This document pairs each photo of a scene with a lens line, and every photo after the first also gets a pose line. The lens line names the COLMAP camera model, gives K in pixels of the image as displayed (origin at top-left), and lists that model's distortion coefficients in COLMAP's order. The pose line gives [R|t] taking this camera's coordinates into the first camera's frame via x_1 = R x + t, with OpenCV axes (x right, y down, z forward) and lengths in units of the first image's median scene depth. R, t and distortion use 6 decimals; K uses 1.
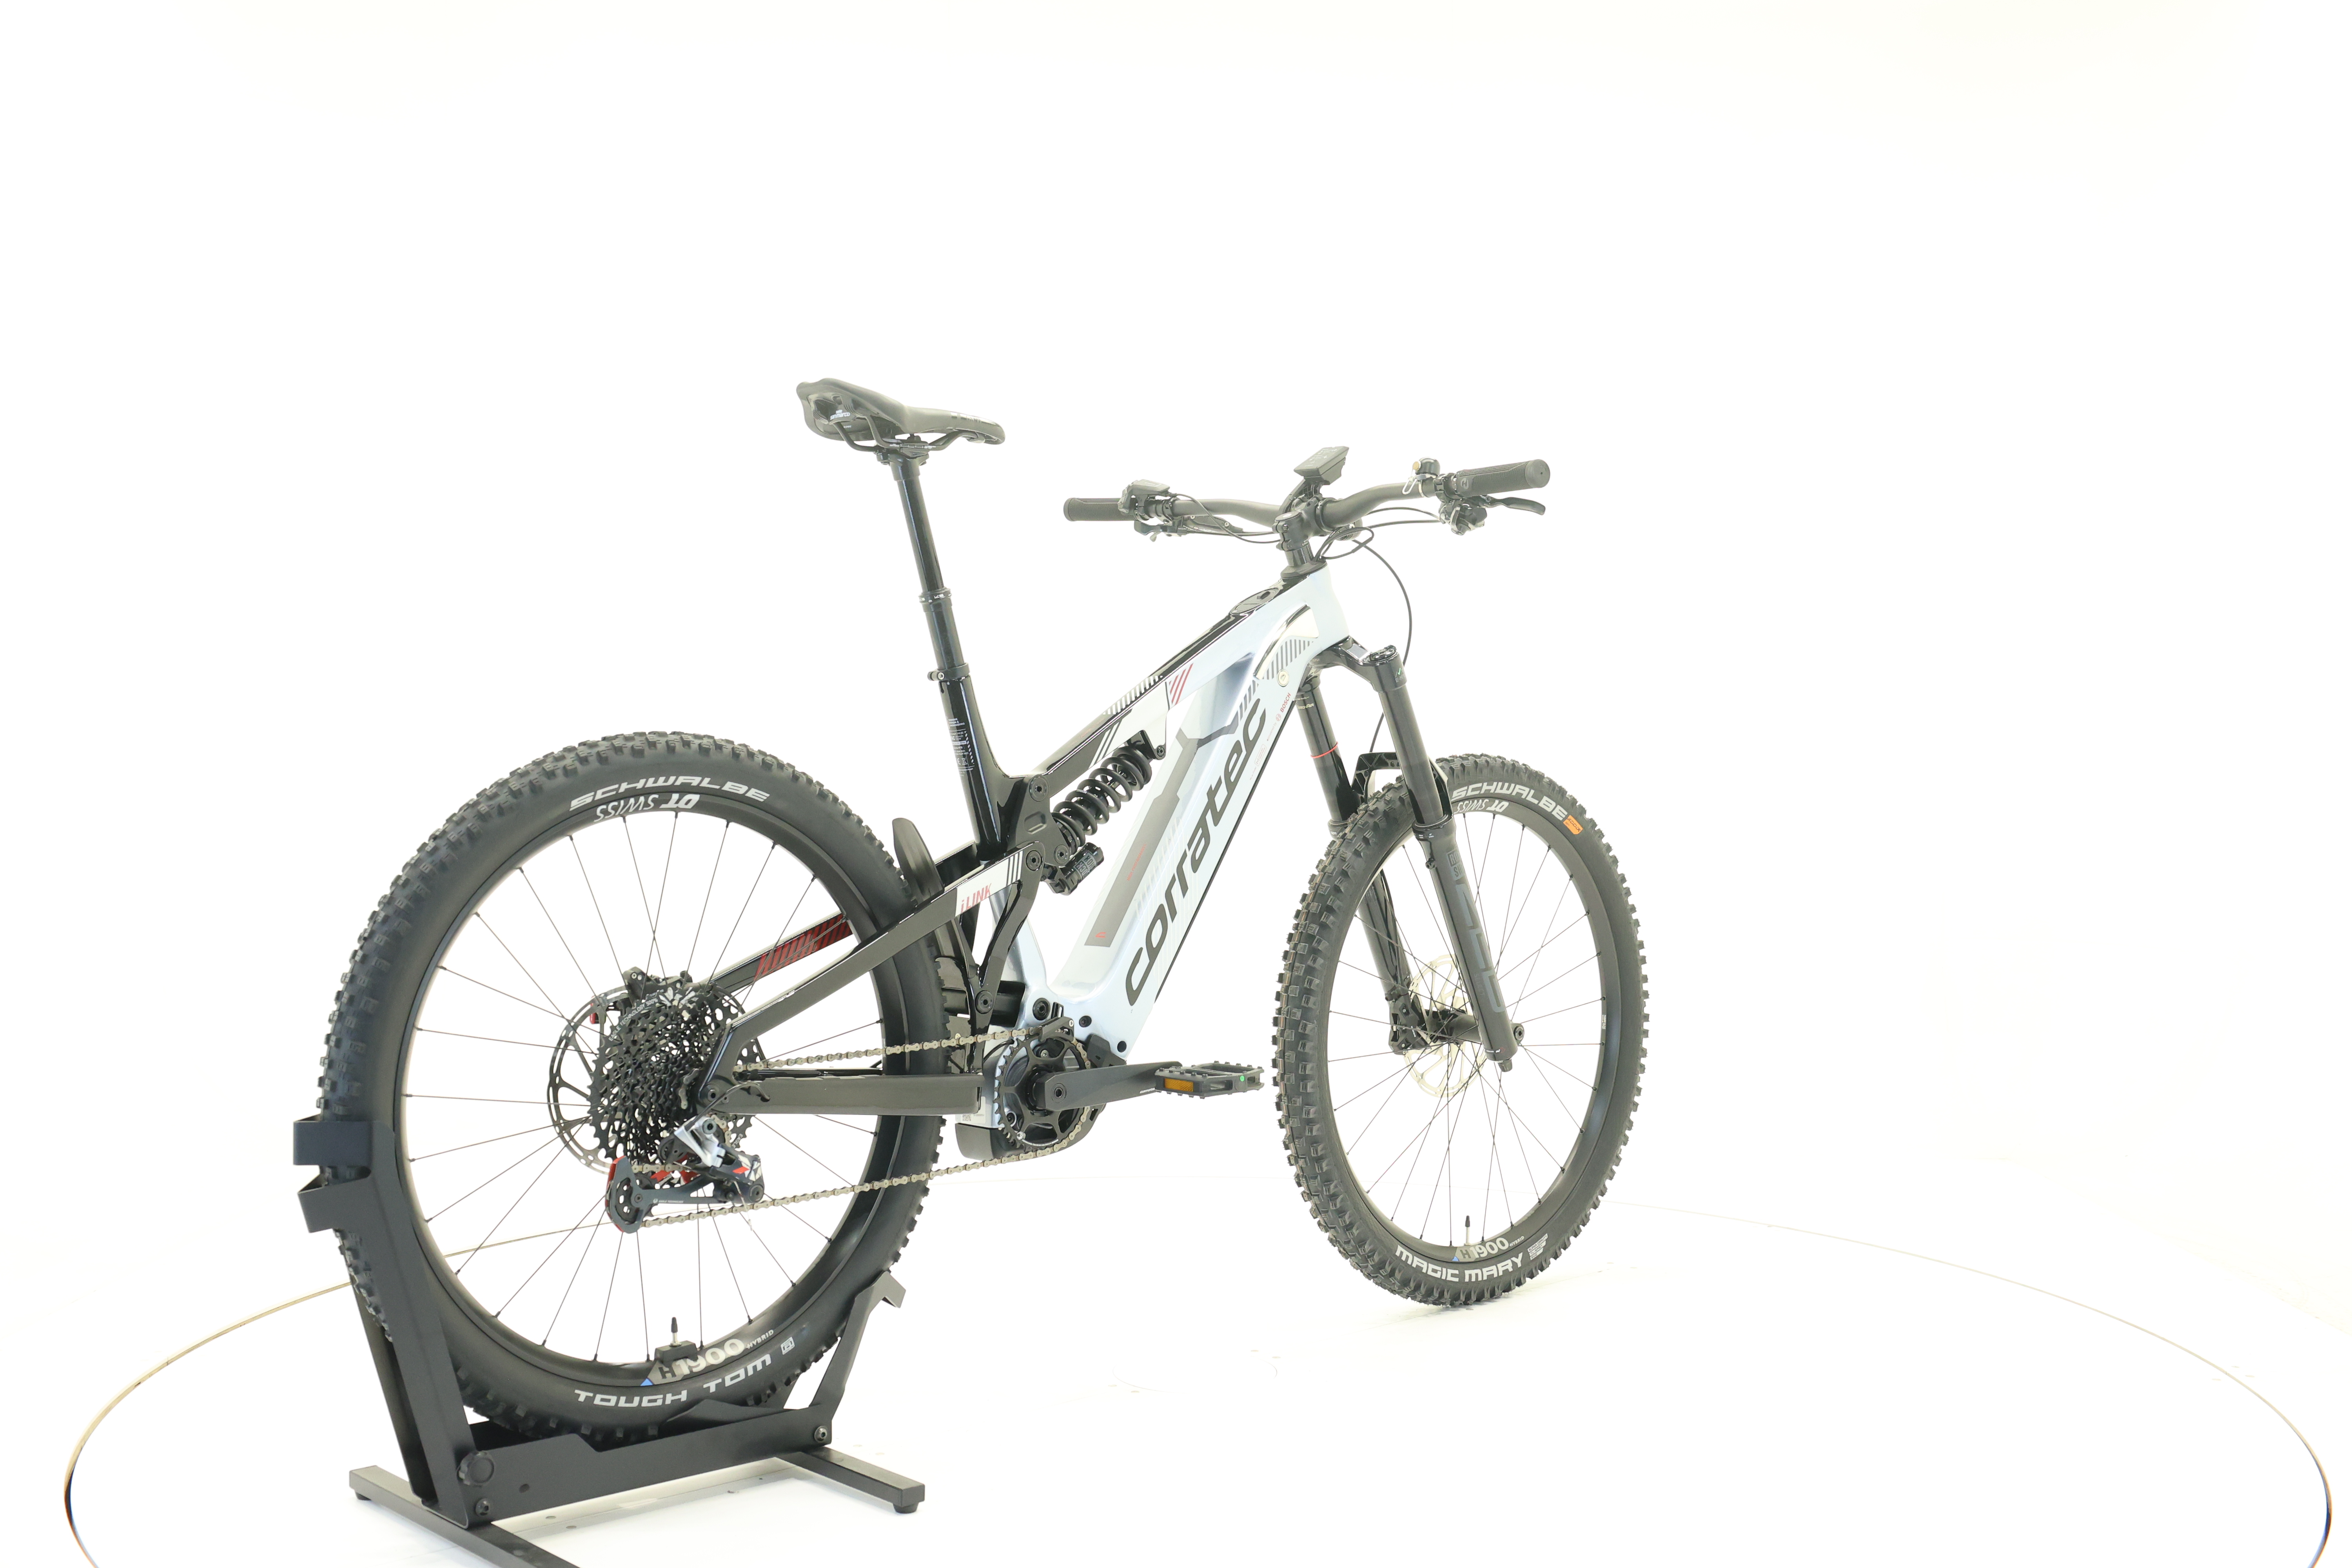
lens RADIAL K [[2458.5, 0, 1113.7], [0, 2458.5, 777.6], [0, 0, 1]] dist [0.017910, 0.012206]
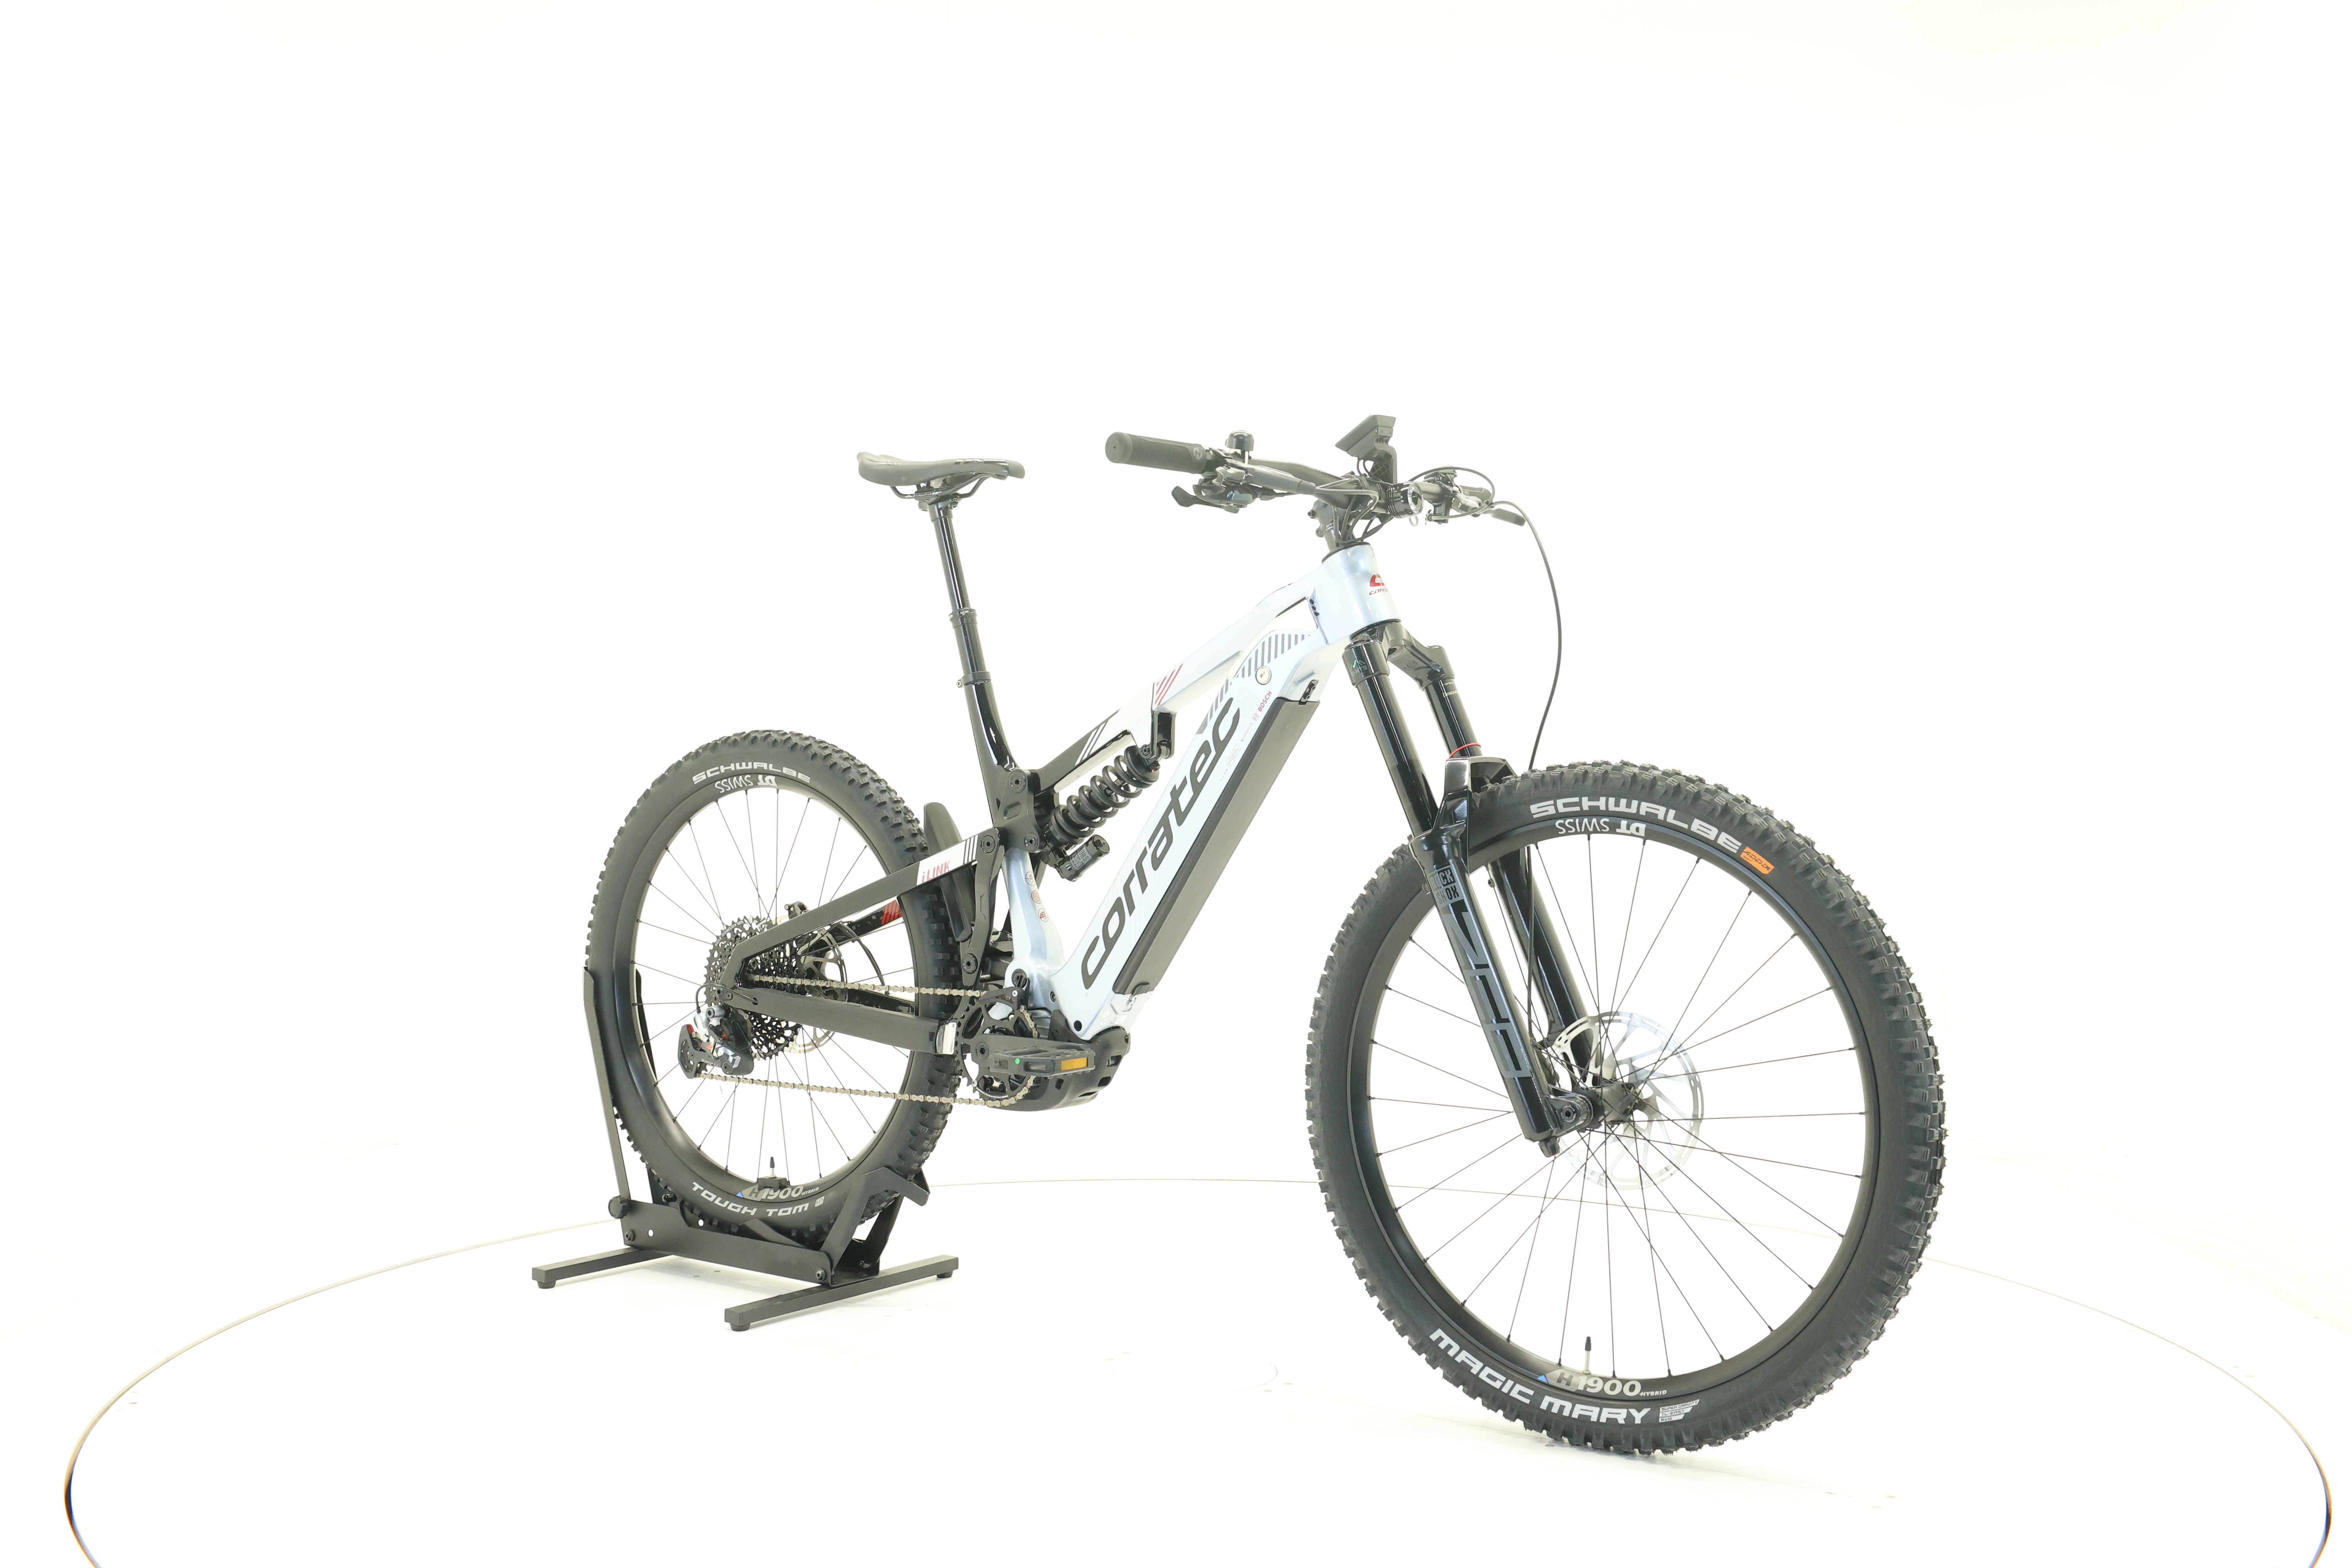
lens RADIAL K [[2458.5, 0, 1113.7], [0, 2458.5, 777.6], [0, 0, 1]] dist [0.017910, 0.012206]
pose [[0.186151, 0.018115, -0.982354, 1.039119], [-0.022733, 0.999642, 0.014126, -0.013761], [0.982258, 0.019702, 0.186496, 0.802157]]
